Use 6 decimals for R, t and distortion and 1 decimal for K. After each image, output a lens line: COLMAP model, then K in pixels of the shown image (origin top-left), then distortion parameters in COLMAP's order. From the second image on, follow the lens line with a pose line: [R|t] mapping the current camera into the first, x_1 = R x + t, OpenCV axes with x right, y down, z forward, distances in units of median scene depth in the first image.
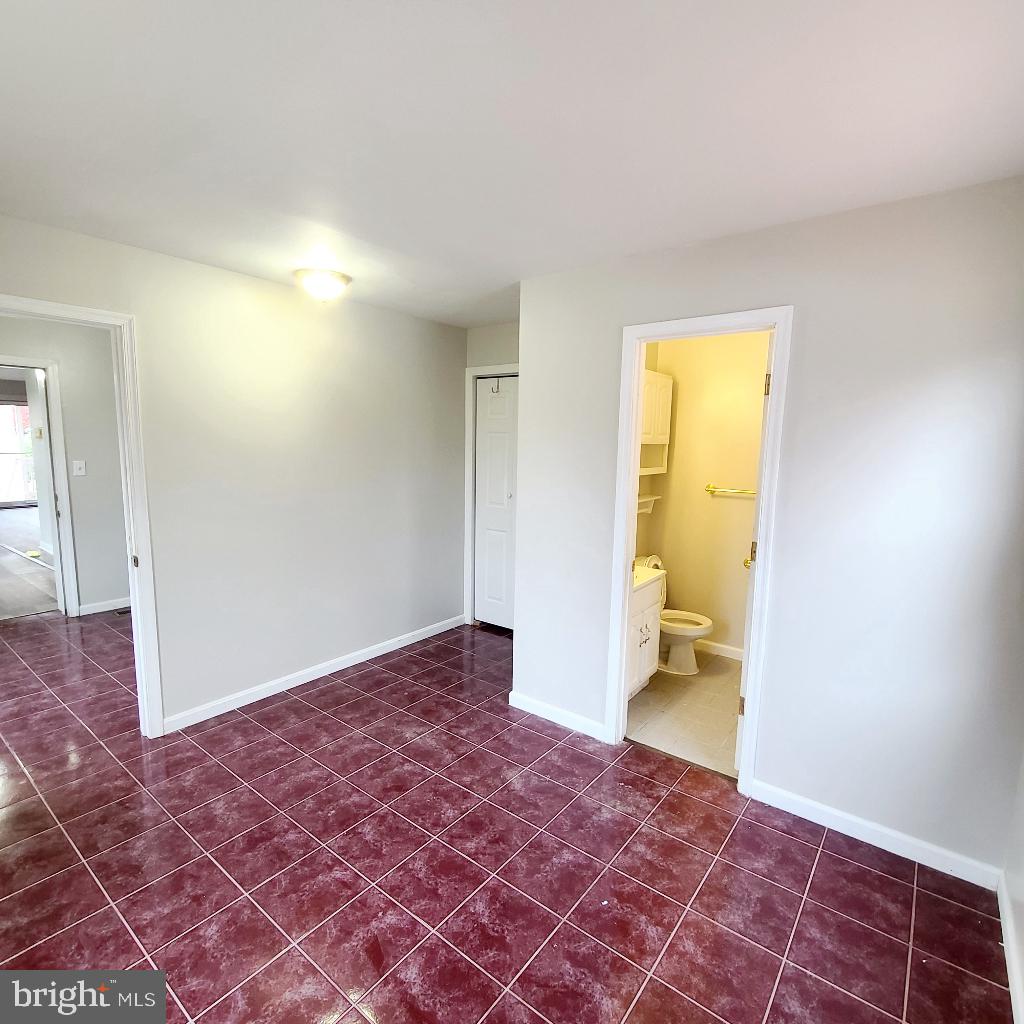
lens RADIAL K [[550.0, 0, 513.9], [0, 550.0, 511.7], [0, 0, 1]] dist [0.002806, -0.004724]
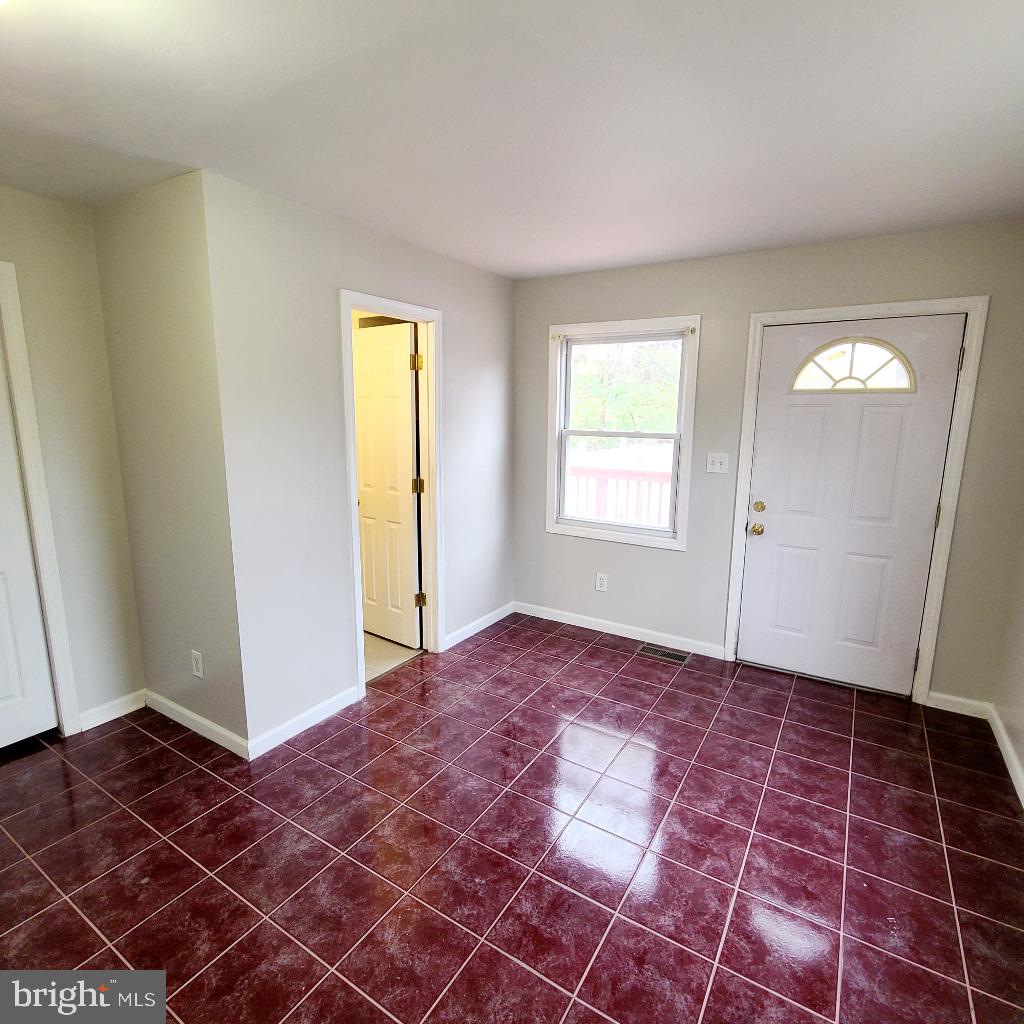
lens RADIAL K [[550.0, 0, 510.2], [0, 550.0, 509.3], [0, 0, 1]] dist [0.002806, -0.004724]
pose [[-0.088990, -0.194873, 0.976783, -0.945920], [0.116987, 0.971841, 0.204545, -0.124987], [-0.989138, 0.132473, -0.063686, 0.877625]]
